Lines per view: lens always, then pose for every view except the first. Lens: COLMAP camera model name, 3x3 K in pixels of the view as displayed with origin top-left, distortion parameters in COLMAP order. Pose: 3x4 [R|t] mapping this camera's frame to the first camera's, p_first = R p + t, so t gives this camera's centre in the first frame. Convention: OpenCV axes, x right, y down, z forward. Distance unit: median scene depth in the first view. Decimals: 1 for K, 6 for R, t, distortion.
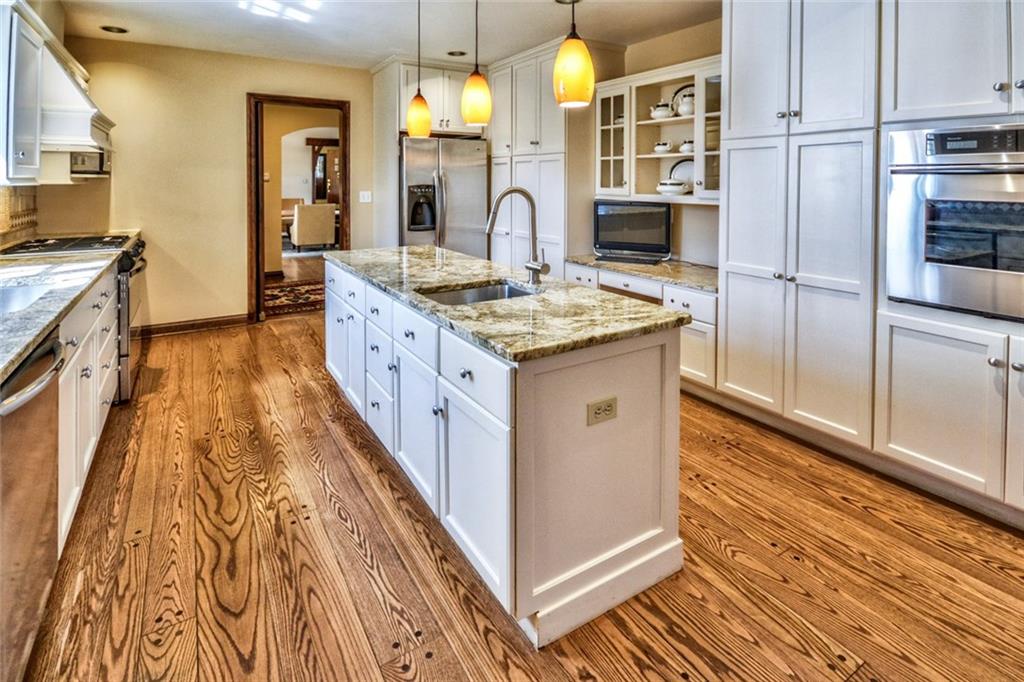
lens RADIAL K [[476.2, 0, 454.0], [0, 476.2, 191.3], [0, 0, 1]] dist [0.002775, -0.001874]
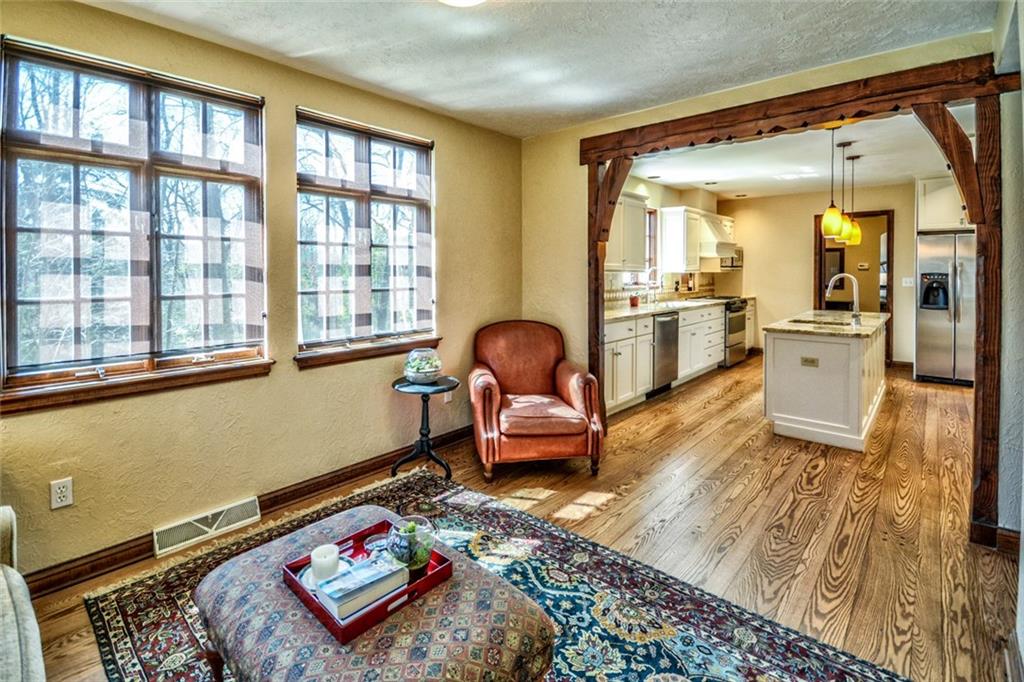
lens RADIAL K [[476.2, 0, 591.8], [0, 476.2, 282.3], [0, 0, 1]] dist [0.002775, -0.001874]
pose [[0.444759, 0.020777, -0.895409, 1.442552], [-0.013969, 0.999770, 0.016260, 0.007786], [0.895541, 0.005276, 0.444947, -0.821991]]
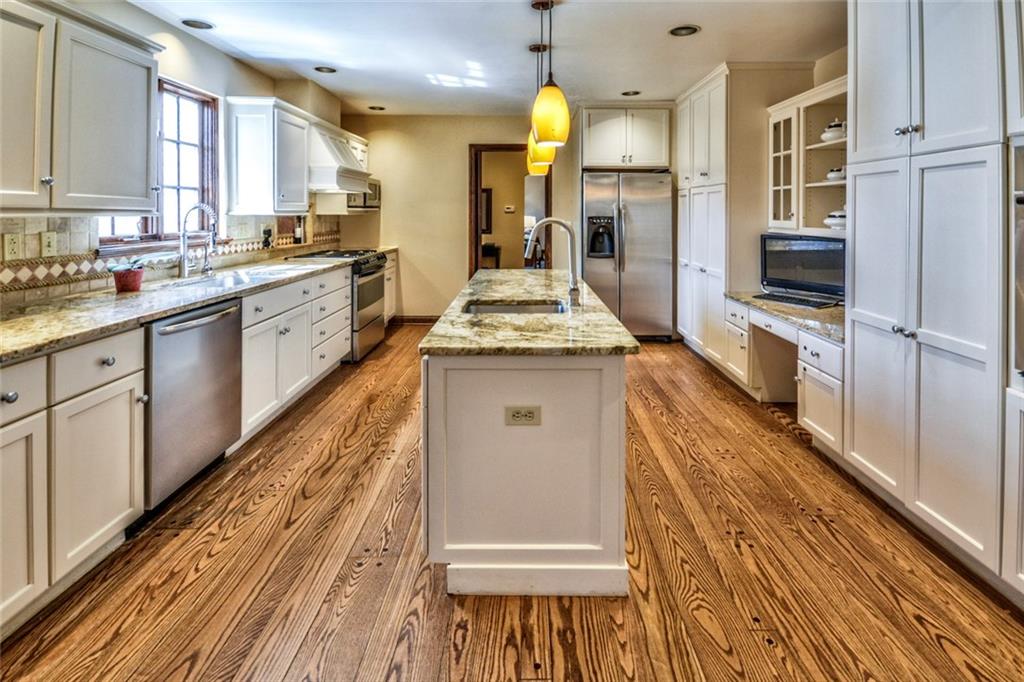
lens RADIAL K [[439.8, 0, 529.8], [0, 439.8, 216.8], [0, 0, 1]] dist [0.002254, -0.002111]
pose [[0.885526, 0.004662, -0.464567, 0.565864], [-0.010182, 0.999904, -0.009375, -0.001745], [0.464478, 0.013032, 0.885489, 0.052089]]
